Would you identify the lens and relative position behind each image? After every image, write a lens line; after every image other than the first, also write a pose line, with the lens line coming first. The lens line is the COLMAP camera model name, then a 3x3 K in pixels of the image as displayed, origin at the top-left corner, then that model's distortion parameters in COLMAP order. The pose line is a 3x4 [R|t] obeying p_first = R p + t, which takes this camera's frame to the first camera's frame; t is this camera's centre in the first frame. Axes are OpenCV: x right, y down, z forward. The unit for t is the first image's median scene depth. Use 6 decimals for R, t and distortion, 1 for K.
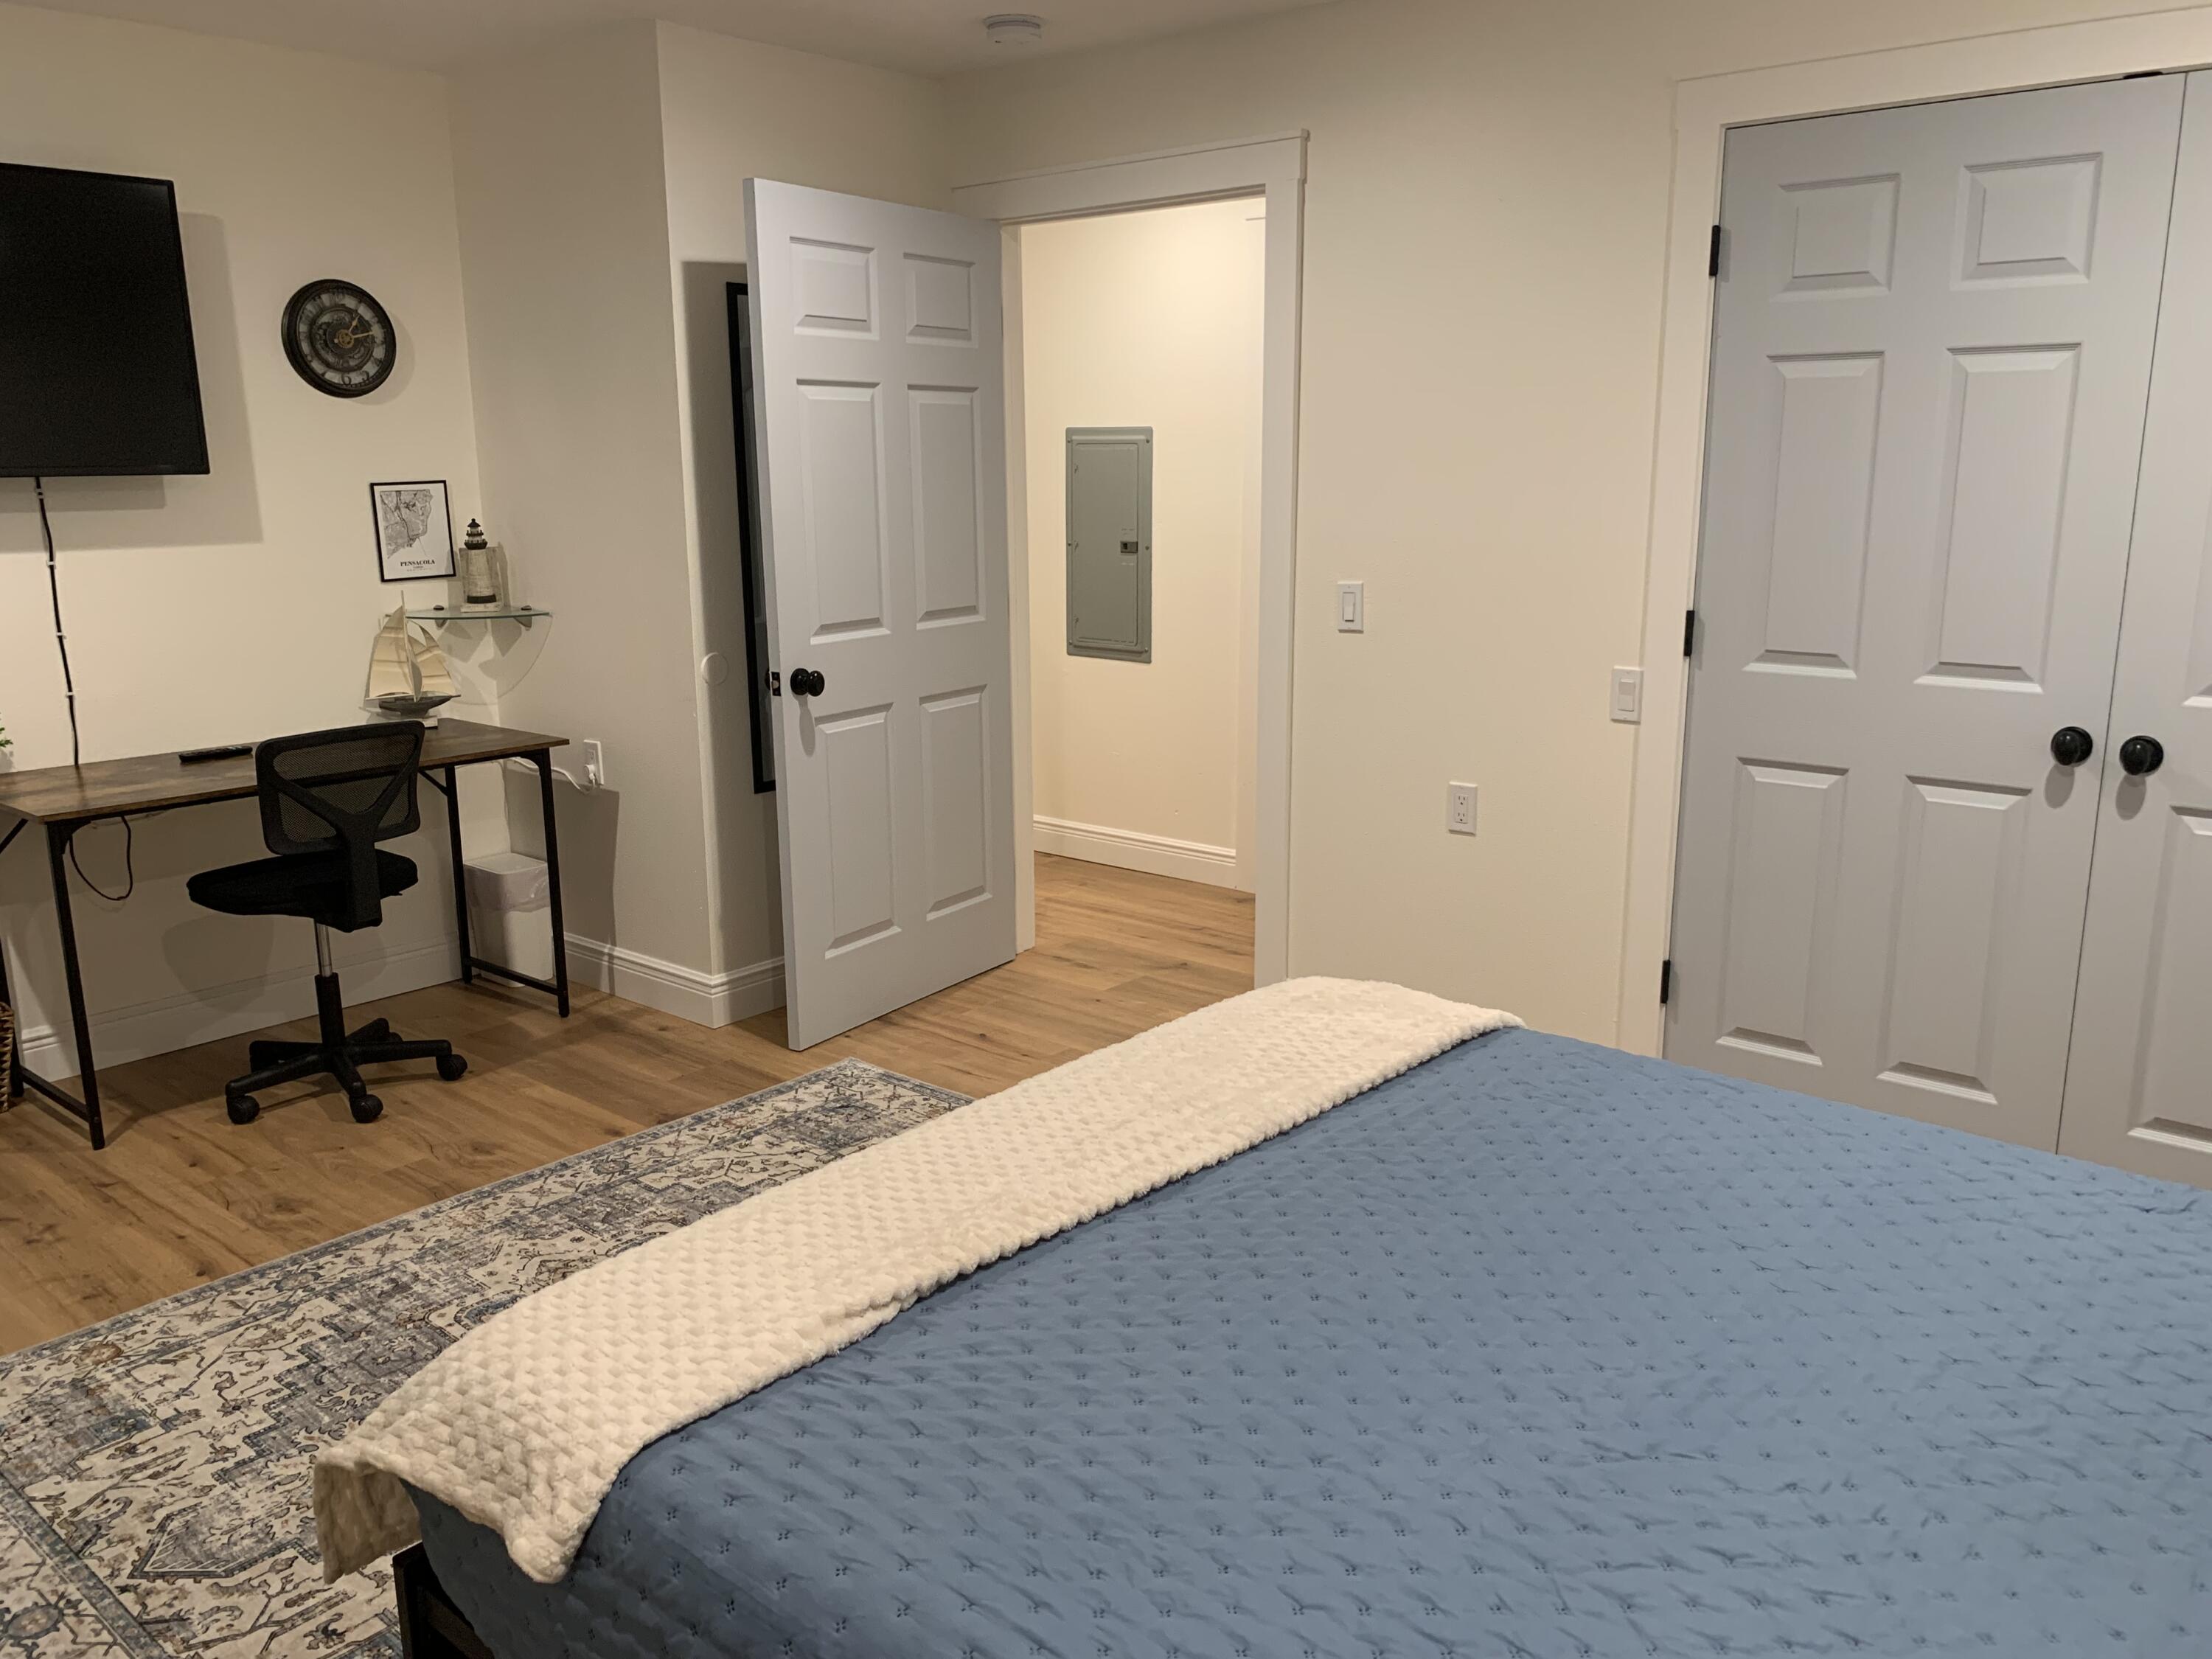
lens RADIAL K [[1655.5, 0, 1103.1], [0, 1655.5, 851.5], [0, 0, 1]] dist [0.008310, -0.012206]
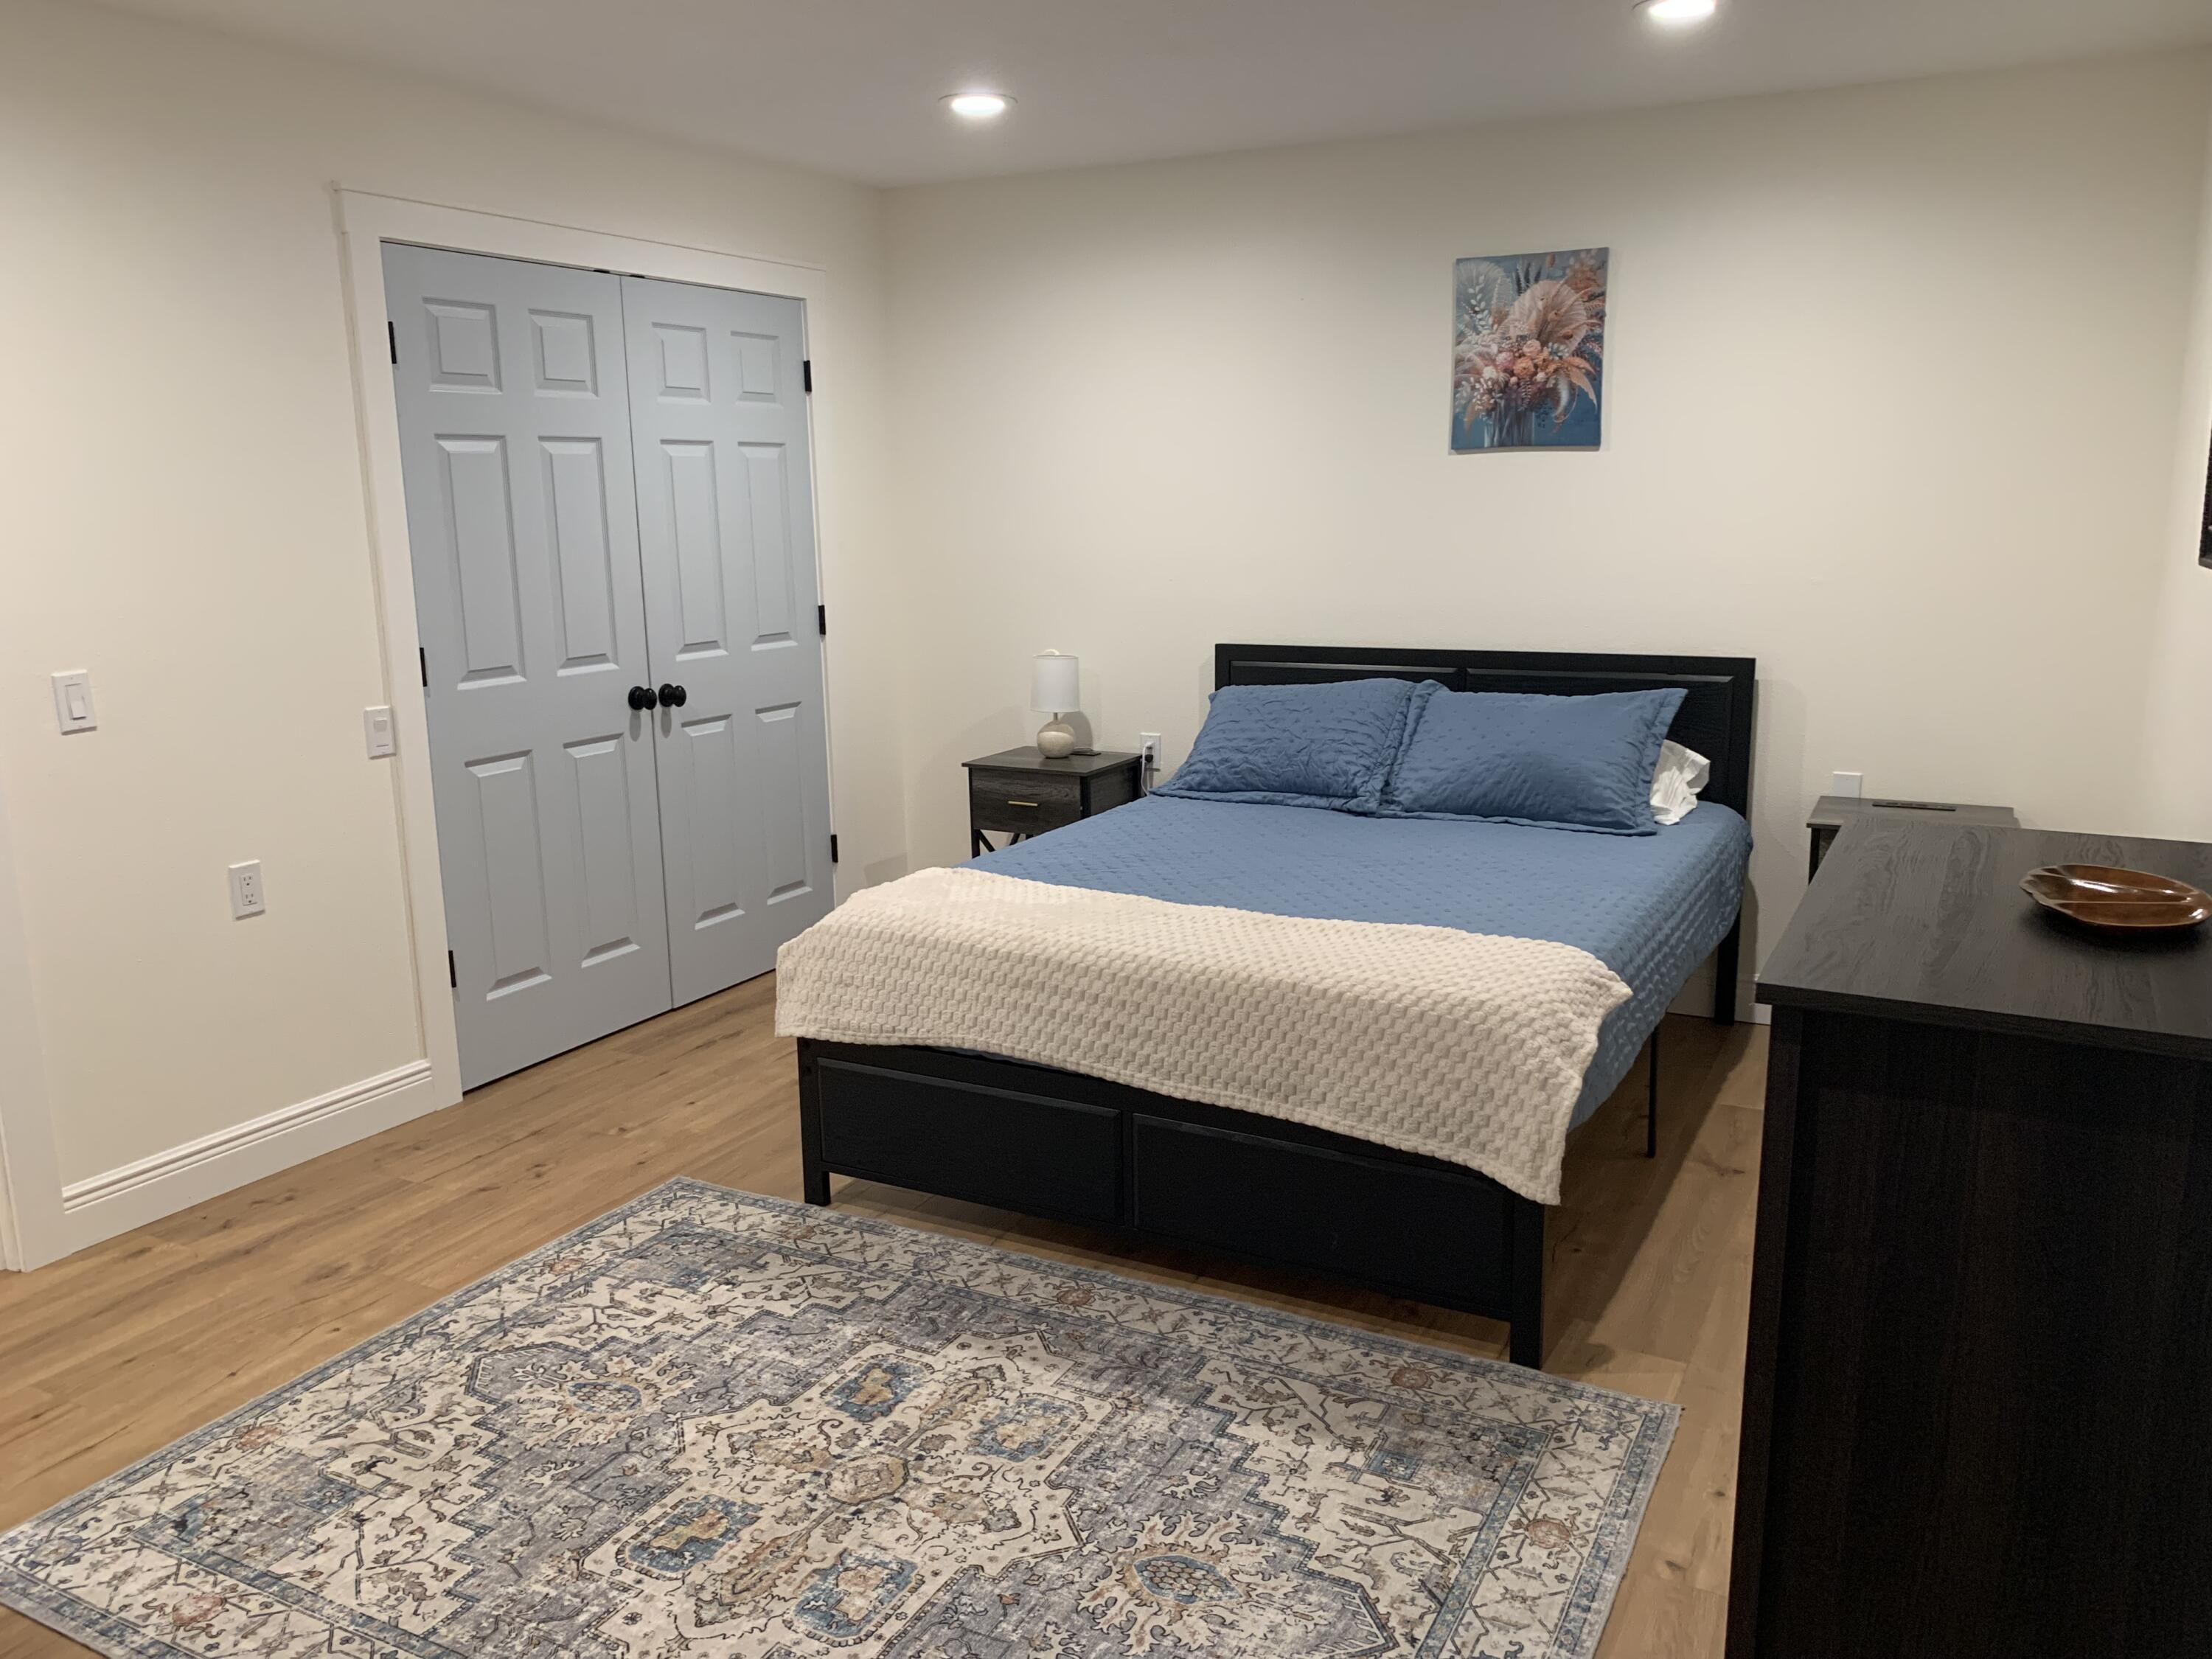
lens RADIAL K [[1702.9, 0, 1148.7], [0, 1702.9, 817.4], [0, 0, 1]] dist [0.018408, -0.015277]
pose [[-0.226007, -0.175398, 0.958205, -1.039417], [0.247457, 0.941051, 0.230625, -0.205444], [-0.942171, 0.289238, -0.169281, 0.850907]]
